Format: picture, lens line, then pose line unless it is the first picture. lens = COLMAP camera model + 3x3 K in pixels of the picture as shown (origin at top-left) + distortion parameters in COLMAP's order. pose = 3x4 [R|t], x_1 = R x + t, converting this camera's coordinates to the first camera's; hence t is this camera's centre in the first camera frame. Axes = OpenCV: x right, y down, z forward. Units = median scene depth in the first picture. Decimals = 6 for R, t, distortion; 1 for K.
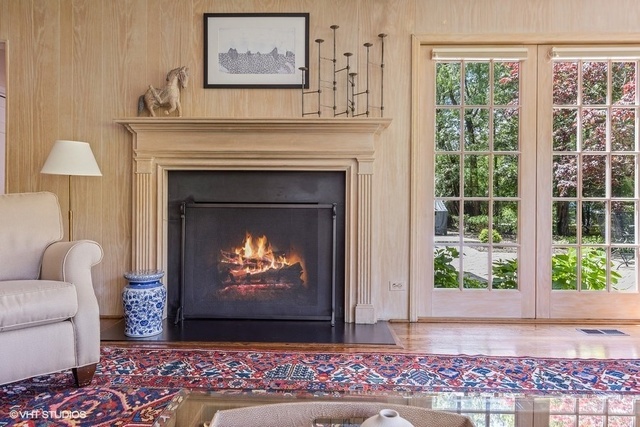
lens RADIAL K [[419.0, 0, 320.0], [0, 419.0, 213.5], [0, 0, 1]] dist [-0.001028, 0.000055]
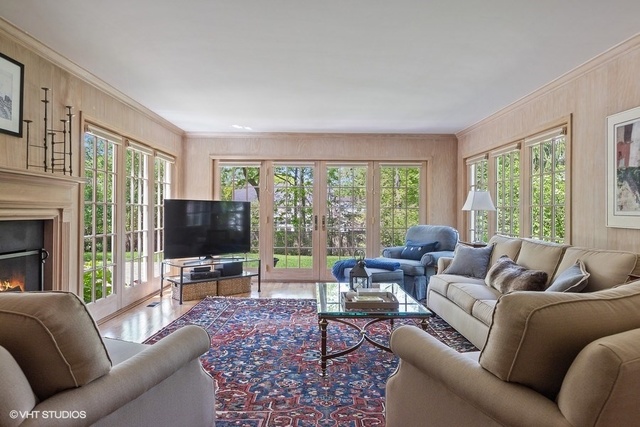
lens RADIAL K [[409.4, 0, 310.3], [0, 409.4, 210.6], [0, 0, 1]] dist [0.002865, 0.000533]
pose [[-0.010120, 0.002113, 0.999947, -1.187445], [0.002877, 0.999994, -0.002084, -0.137498], [-0.999945, 0.002855, -0.010126, 0.360444]]
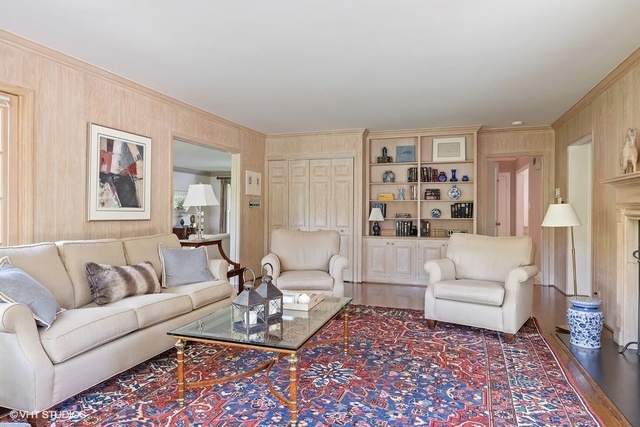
lens RADIAL K [[409.4, 0, 310.3], [0, 409.4, 210.6], [0, 0, 1]] dist [0.002865, 0.000533]
pose [[-0.315348, 0.001012, -0.948975, 1.130912], [-0.013396, 0.999895, 0.005518, -0.141003], [0.948881, 0.014453, -0.315302, 0.597684]]
